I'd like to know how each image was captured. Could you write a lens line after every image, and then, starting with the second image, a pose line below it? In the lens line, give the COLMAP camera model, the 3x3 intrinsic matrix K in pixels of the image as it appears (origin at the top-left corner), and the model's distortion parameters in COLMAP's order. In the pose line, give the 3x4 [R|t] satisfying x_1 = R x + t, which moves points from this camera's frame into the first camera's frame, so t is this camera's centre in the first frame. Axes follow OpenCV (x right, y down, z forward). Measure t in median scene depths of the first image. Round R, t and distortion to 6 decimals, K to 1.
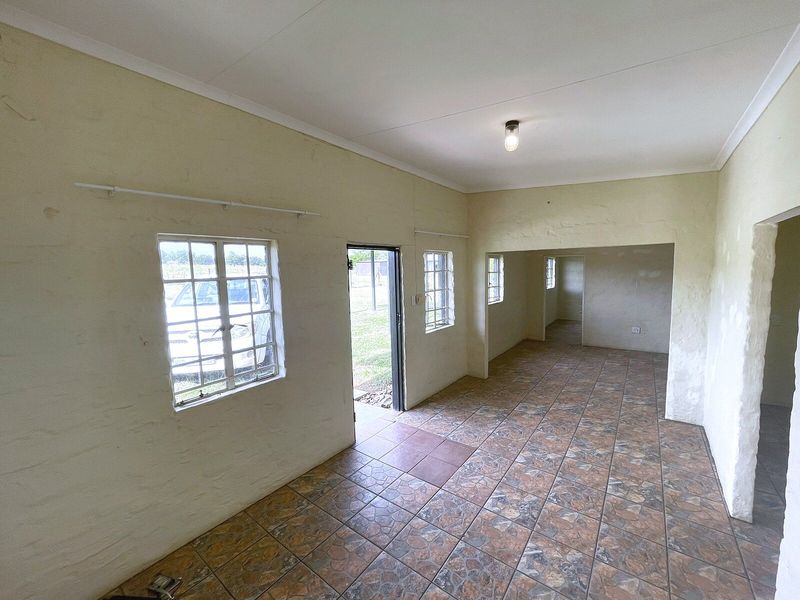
lens RADIAL K [[323.0, 0, 401.2], [0, 323.0, 299.0], [0, 0, 1]] dist [-0.001532, -0.000074]
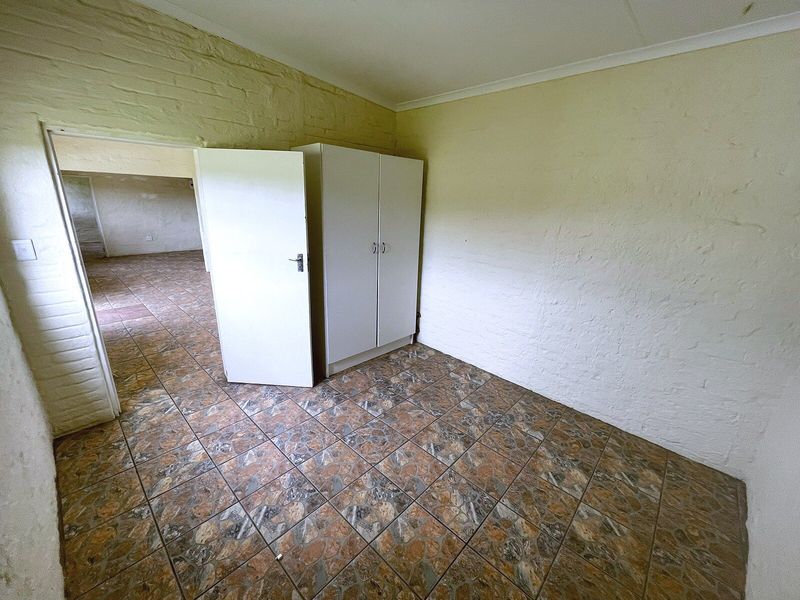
lens RADIAL K [[323.0, 0, 399.6], [0, 323.0, 297.7], [0, 0, 1]] dist [-0.001532, -0.000074]
pose [[0.102502, -0.269304, 0.957585, -1.050697], [0.062425, 0.962499, 0.264004, 0.081690], [-0.992772, 0.032716, 0.115470, -0.410827]]
